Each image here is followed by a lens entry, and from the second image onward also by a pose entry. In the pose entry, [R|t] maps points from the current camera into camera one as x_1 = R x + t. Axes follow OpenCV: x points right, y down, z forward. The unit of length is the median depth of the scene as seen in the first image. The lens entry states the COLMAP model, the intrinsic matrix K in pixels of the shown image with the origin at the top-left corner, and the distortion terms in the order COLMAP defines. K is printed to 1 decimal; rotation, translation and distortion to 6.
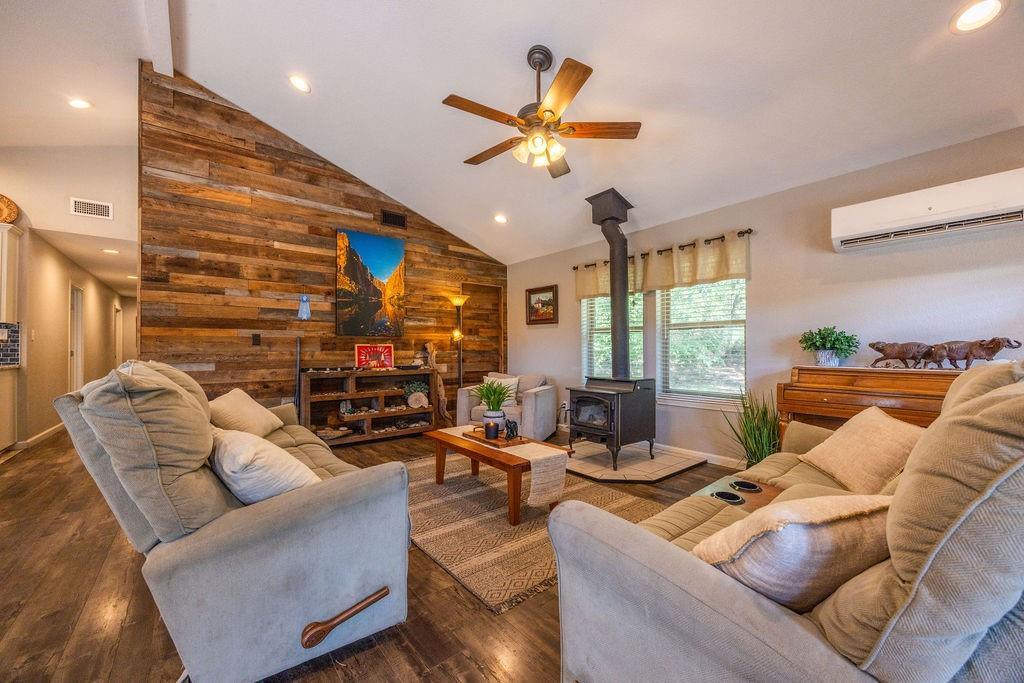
lens RADIAL K [[395.2, 0, 500.7], [0, 395.2, 344.3], [0, 0, 1]] dist [0.000880, -0.000543]
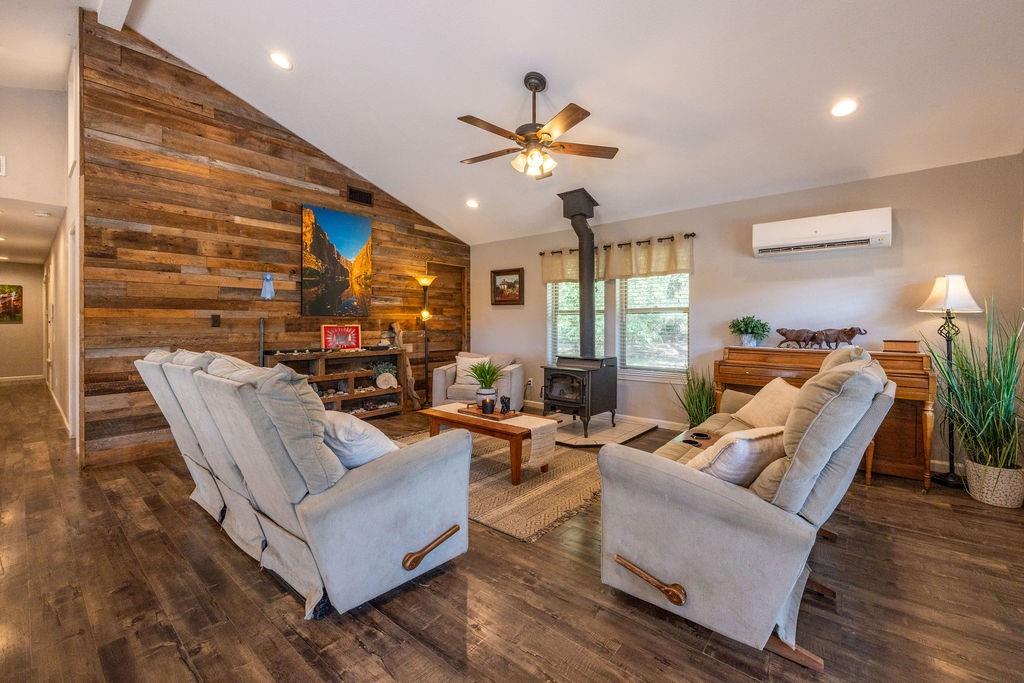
lens RADIAL K [[432.7, 0, 512.4], [0, 432.7, 322.6], [0, 0, 1]] dist [-0.000975, -0.000151]
pose [[0.979570, 0.001688, 0.201096, -0.149261], [-0.004537, 0.999896, 0.013710, -0.026945], [-0.201052, -0.014342, 0.979476, -0.158709]]
